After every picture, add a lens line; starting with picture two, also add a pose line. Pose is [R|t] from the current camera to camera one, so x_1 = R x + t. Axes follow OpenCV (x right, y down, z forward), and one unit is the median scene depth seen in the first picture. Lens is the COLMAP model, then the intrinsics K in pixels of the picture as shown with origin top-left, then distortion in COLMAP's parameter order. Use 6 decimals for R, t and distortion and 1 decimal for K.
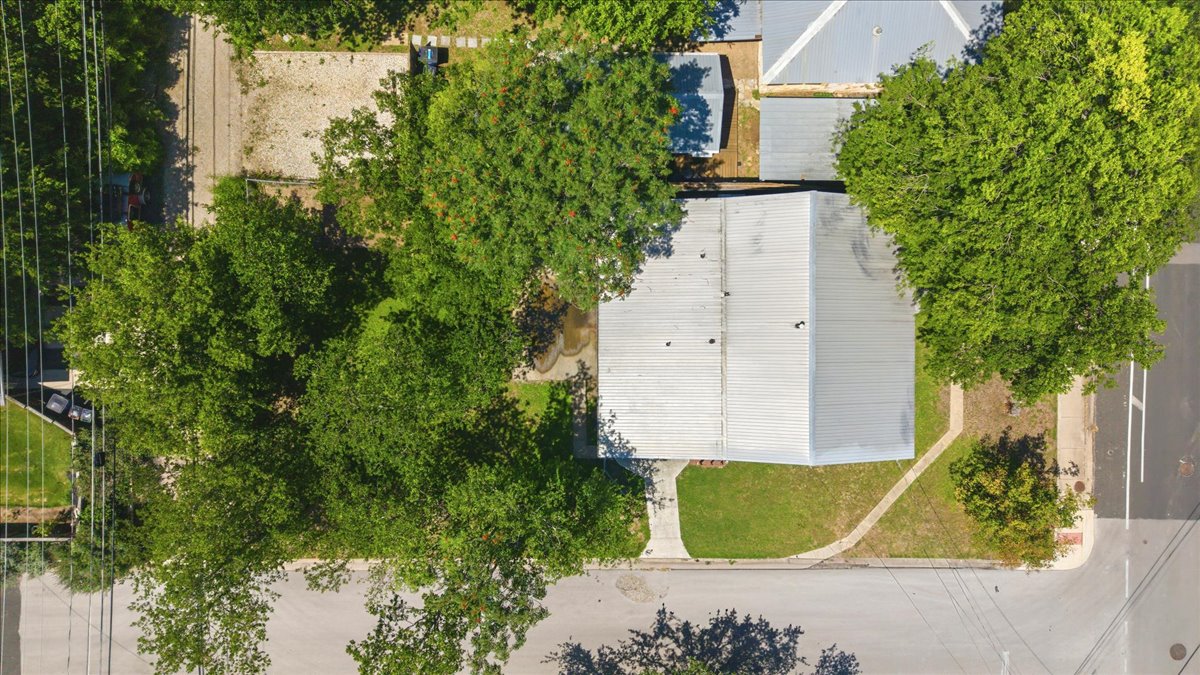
lens RADIAL K [[832.6, 0, 601.2], [0, 832.6, 357.5], [0, 0, 1]] dist [0.198171, -0.000226]
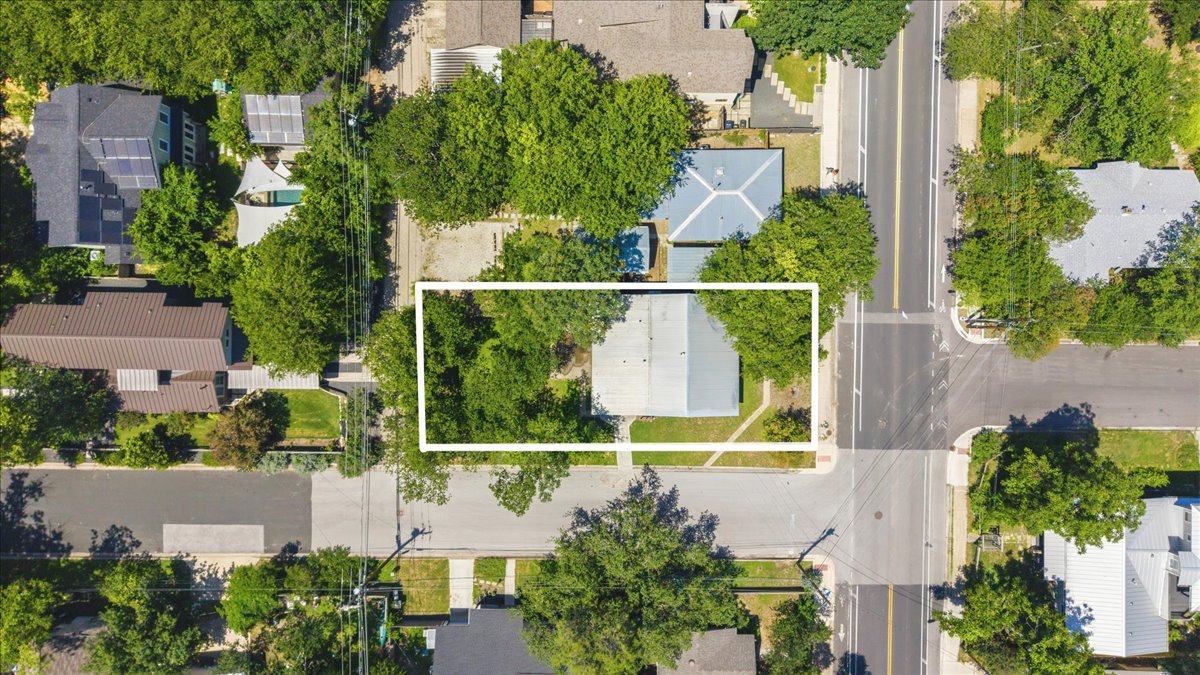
lens RADIAL K [[832.6, 0, 601.2], [0, 832.6, 357.5], [0, 0, 1]] dist [0.198171, -0.000226]
pose [[0.999988, 0.004743, 0.001361, 0.016603], [-0.004727, 0.999923, -0.011495, -0.002048], [-0.001416, 0.011488, 0.999933, -1.047455]]
